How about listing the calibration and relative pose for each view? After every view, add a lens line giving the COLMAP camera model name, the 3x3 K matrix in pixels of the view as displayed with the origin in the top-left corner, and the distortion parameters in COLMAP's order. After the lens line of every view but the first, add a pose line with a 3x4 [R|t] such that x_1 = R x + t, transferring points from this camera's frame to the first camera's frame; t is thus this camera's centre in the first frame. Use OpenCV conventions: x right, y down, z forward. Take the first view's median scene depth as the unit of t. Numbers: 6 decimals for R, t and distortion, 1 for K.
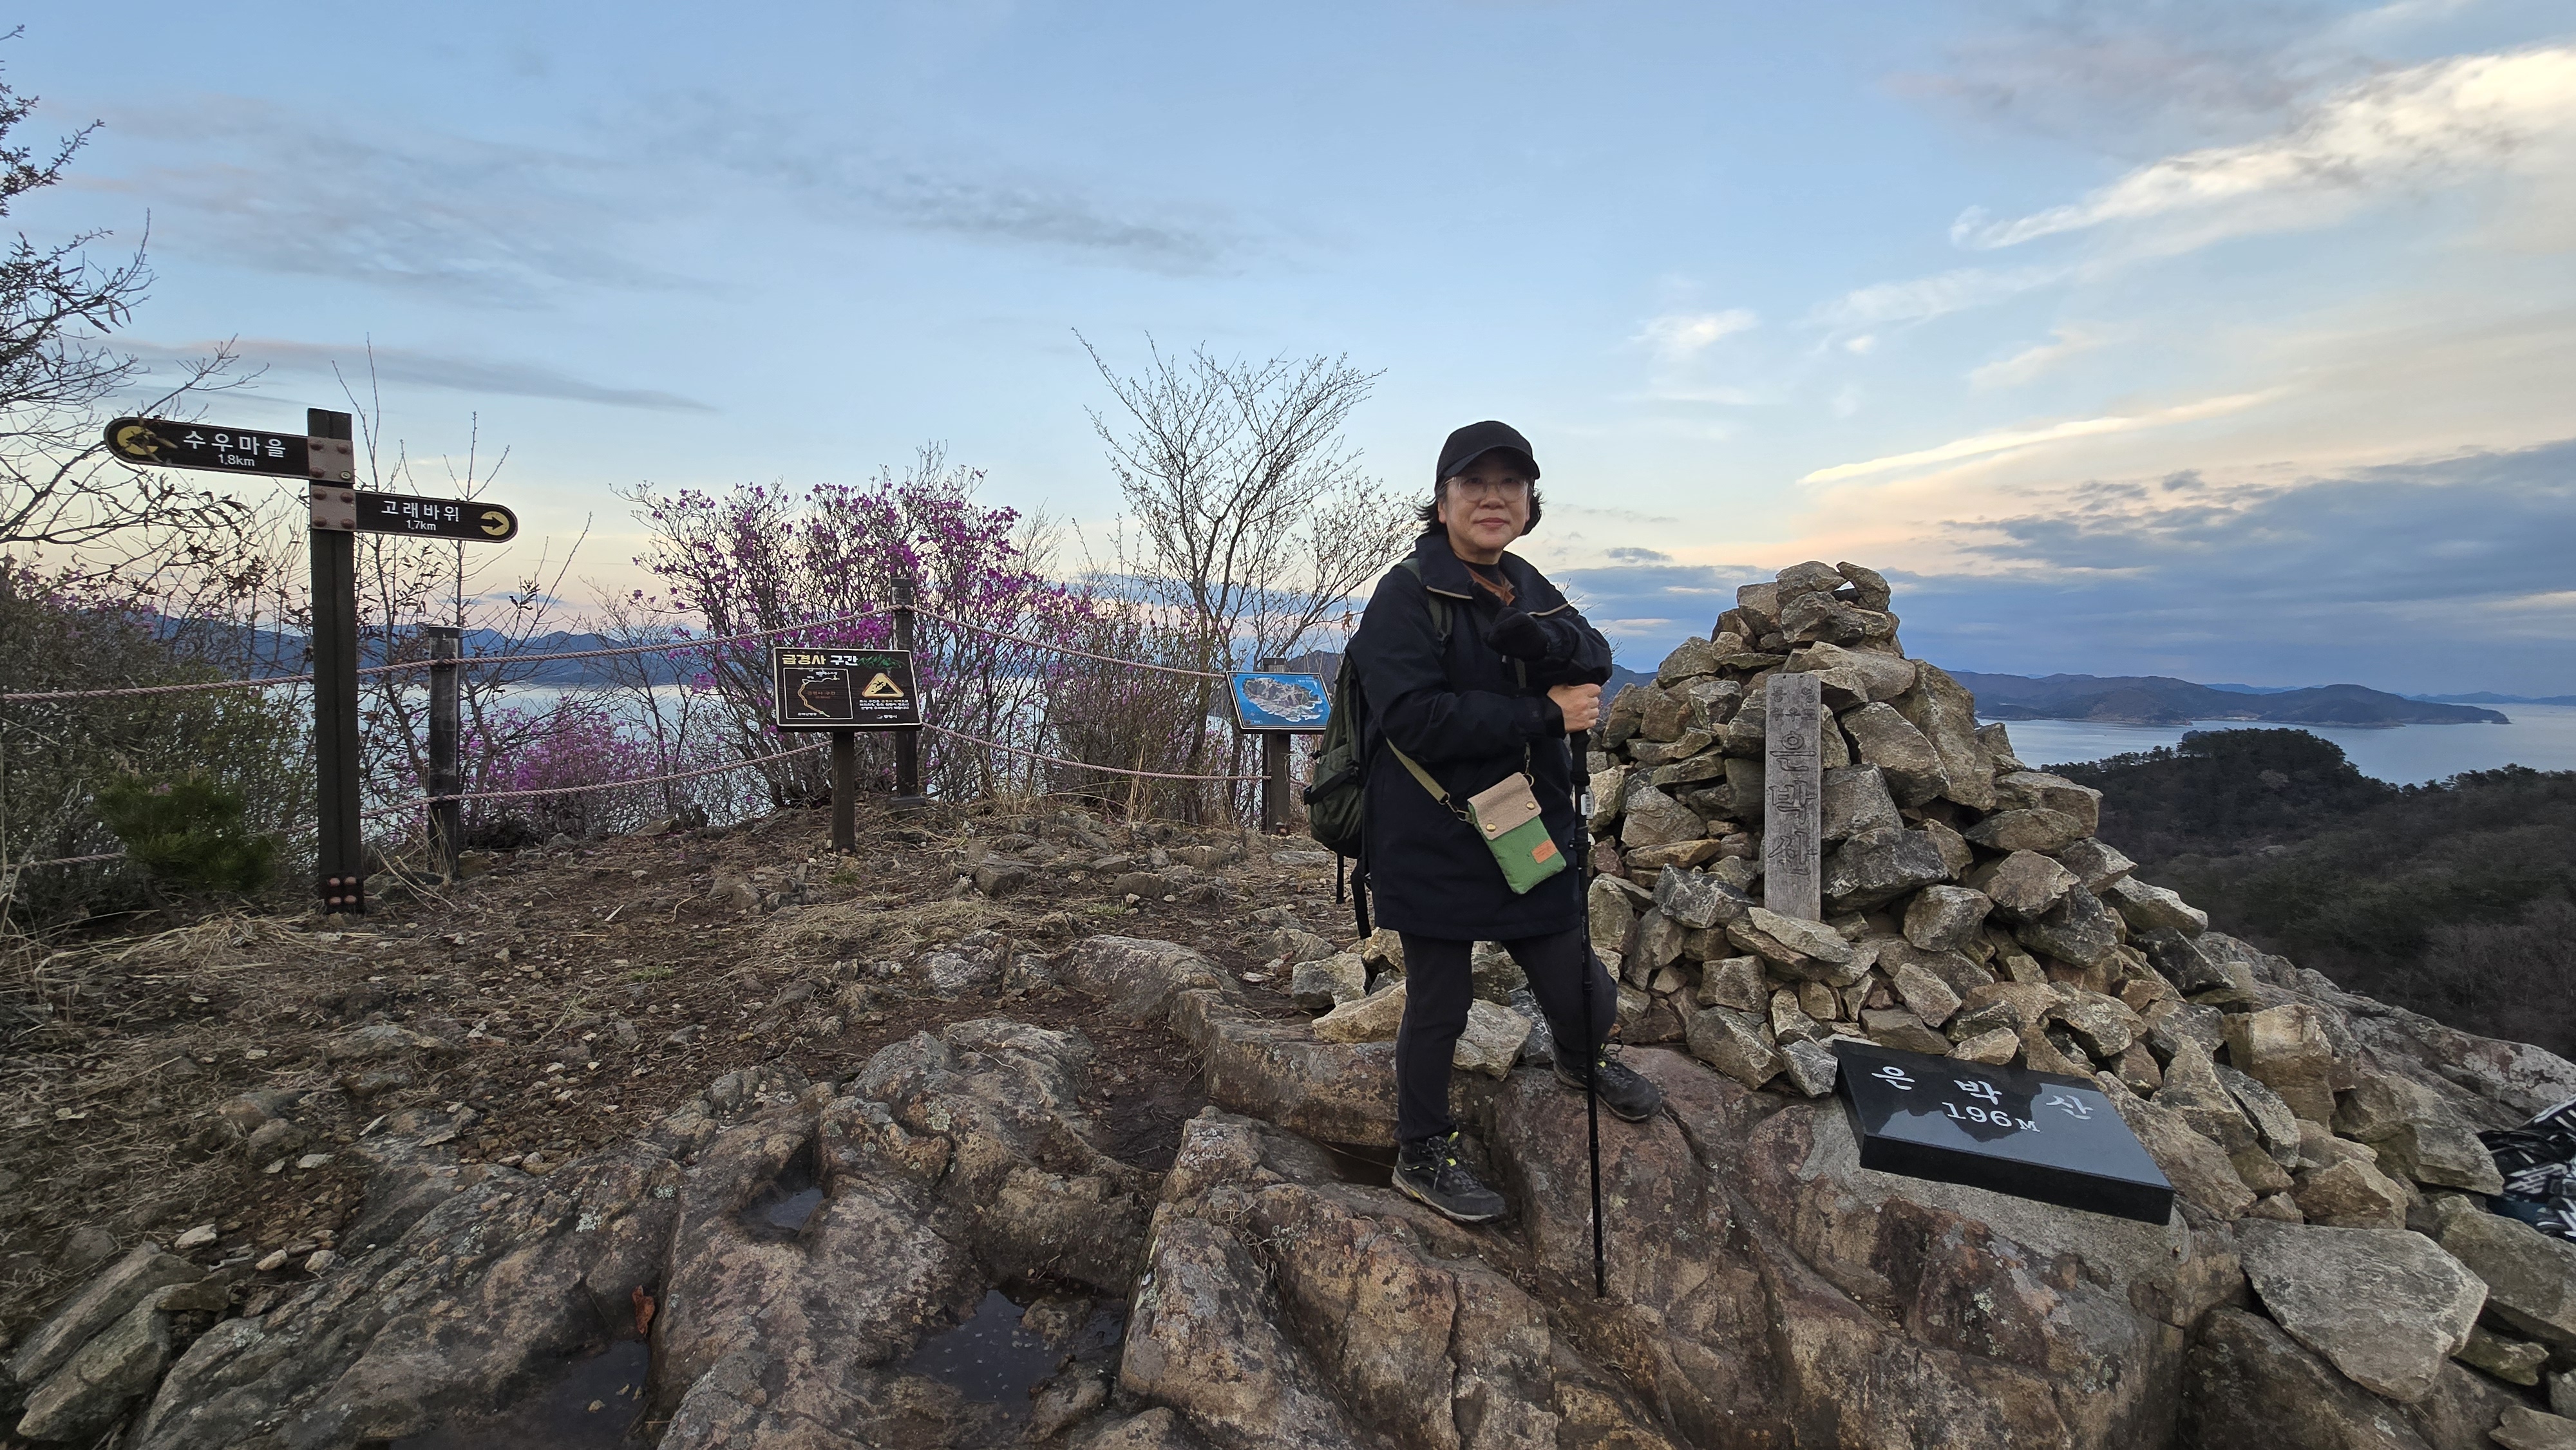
lens RADIAL K [[1032.2, 0, 1284.1], [0, 1032.2, 729.4], [0, 0, 1]] dist [-0.003475, 0.000969]
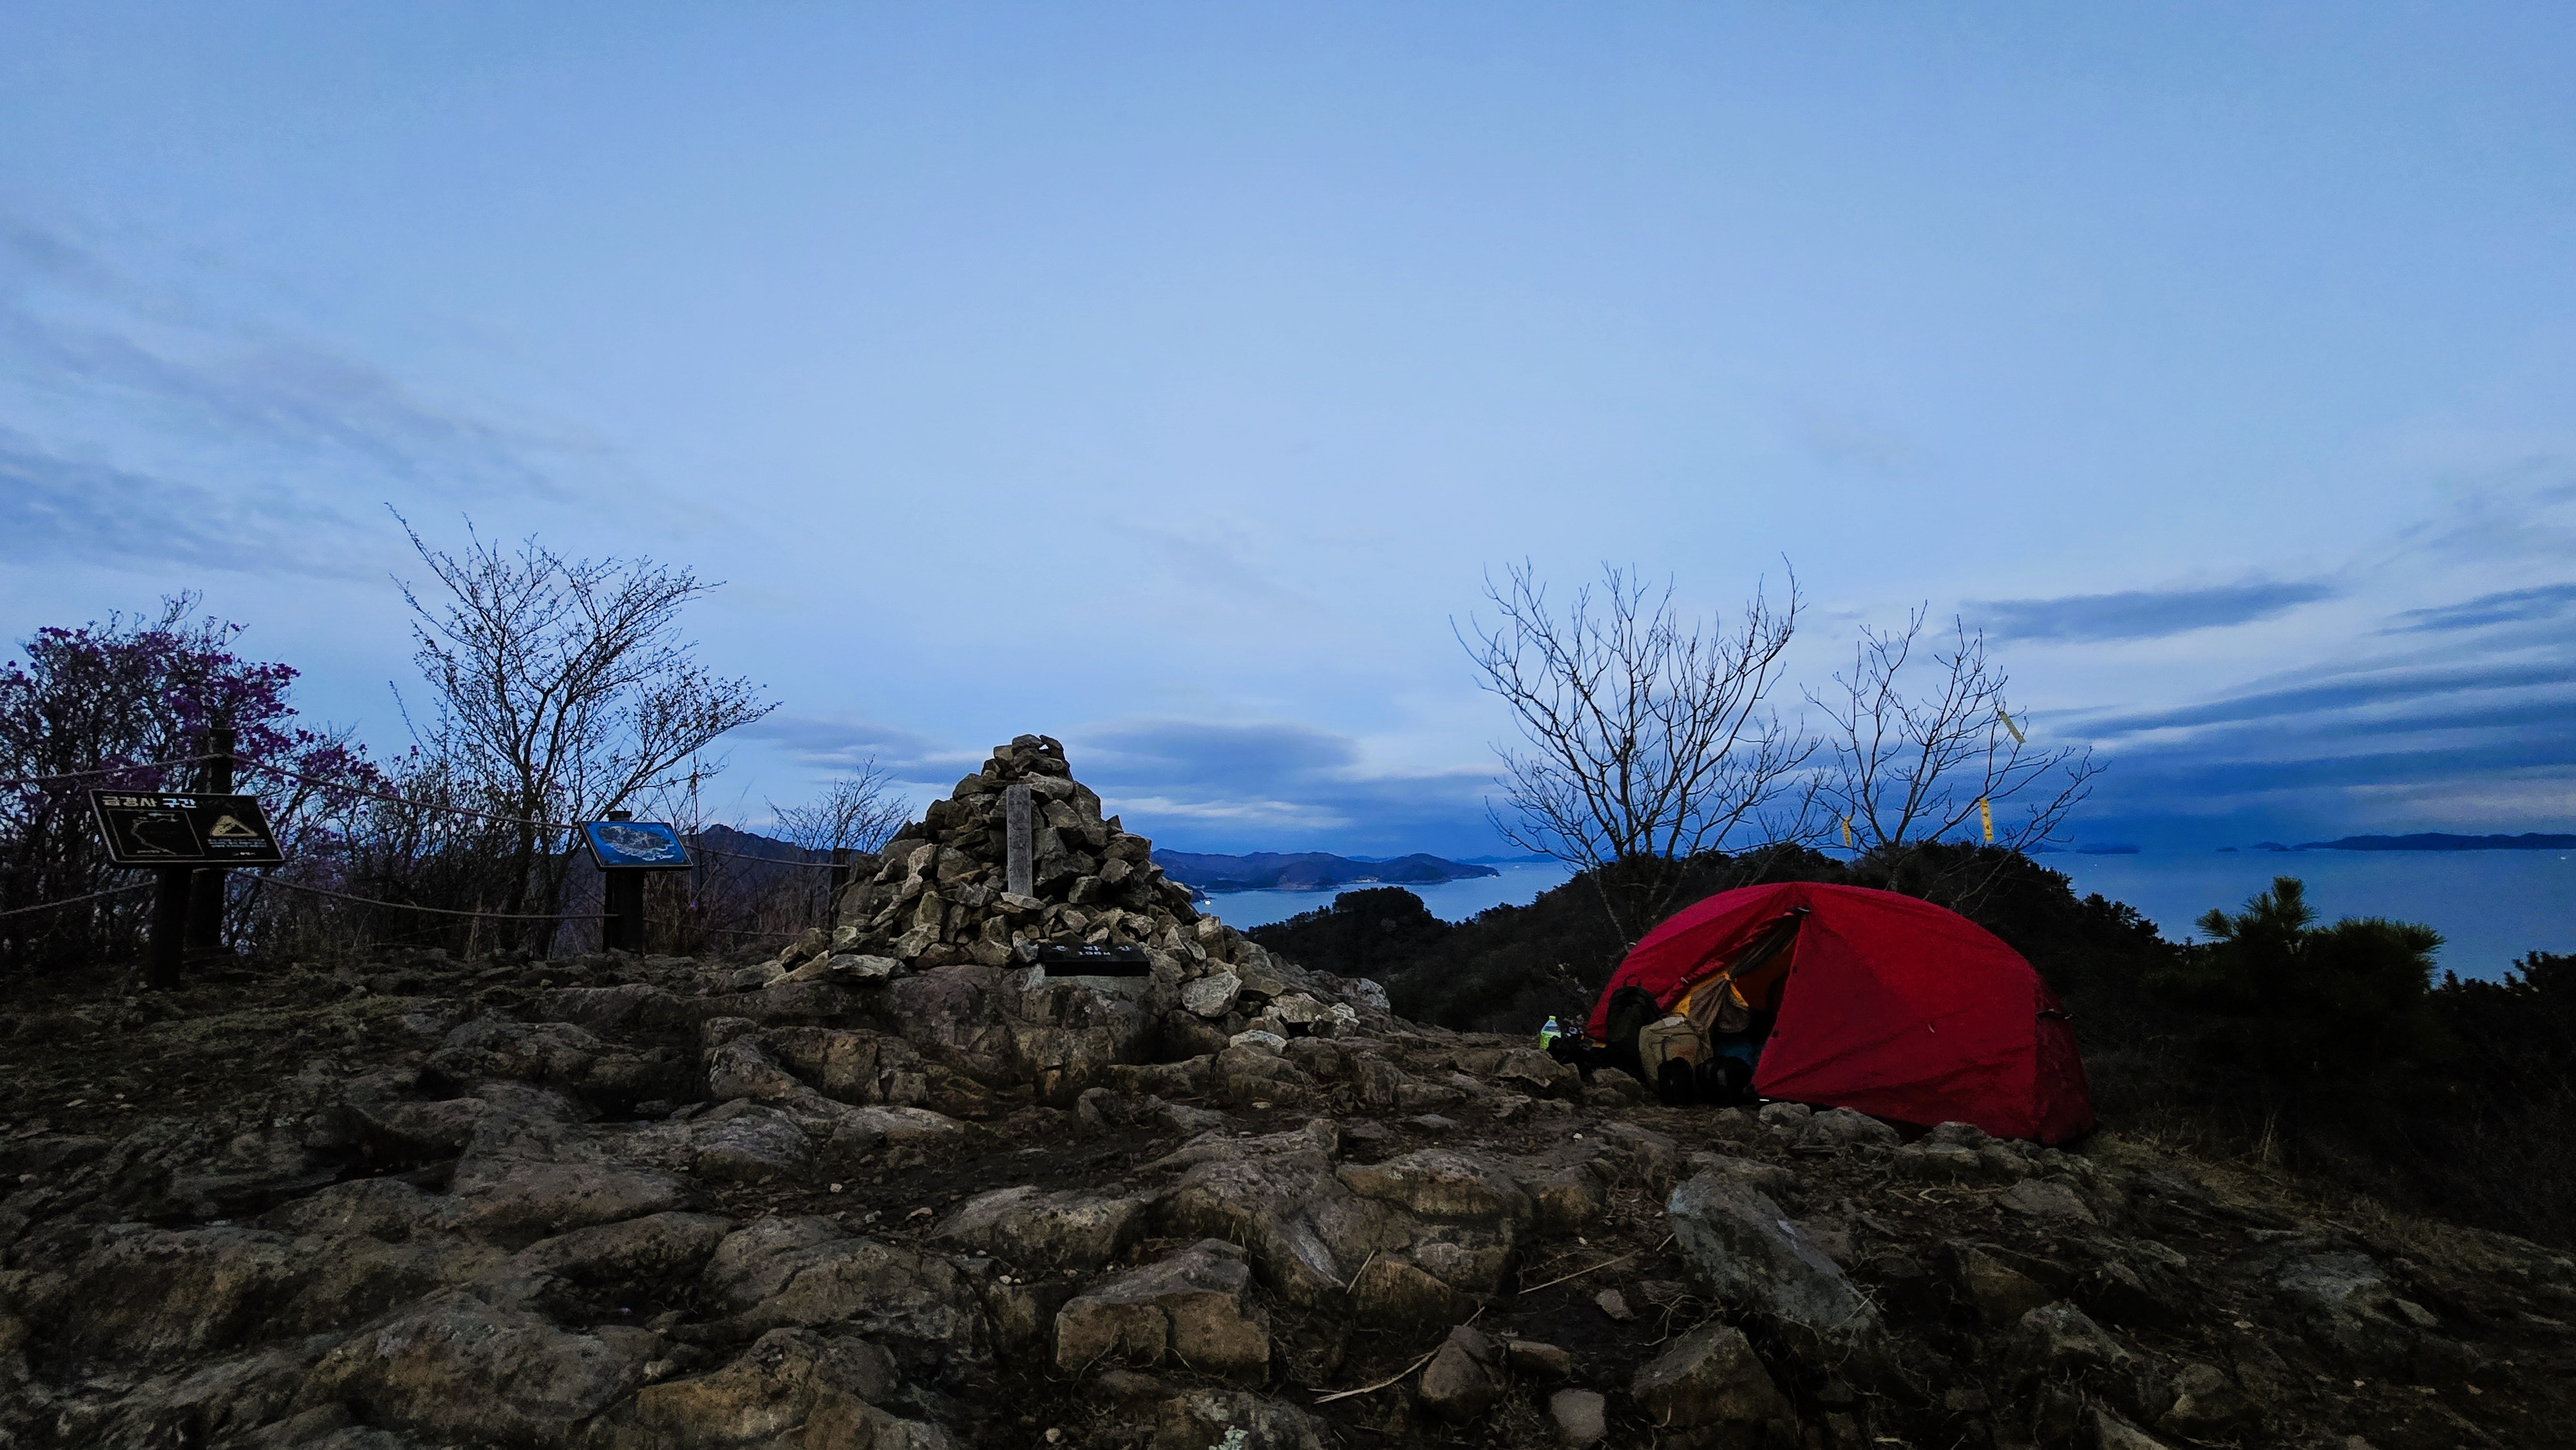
lens RADIAL K [[1032.2, 0, 1278.4], [0, 1032.2, 734.6], [0, 0, 1]] dist [-0.003475, 0.000969]
pose [[0.786385, 0.038027, 0.616565, -0.388974], [0.073275, 0.985315, -0.154226, 0.209260], [-0.613375, 0.166460, 0.772050, -0.966022]]
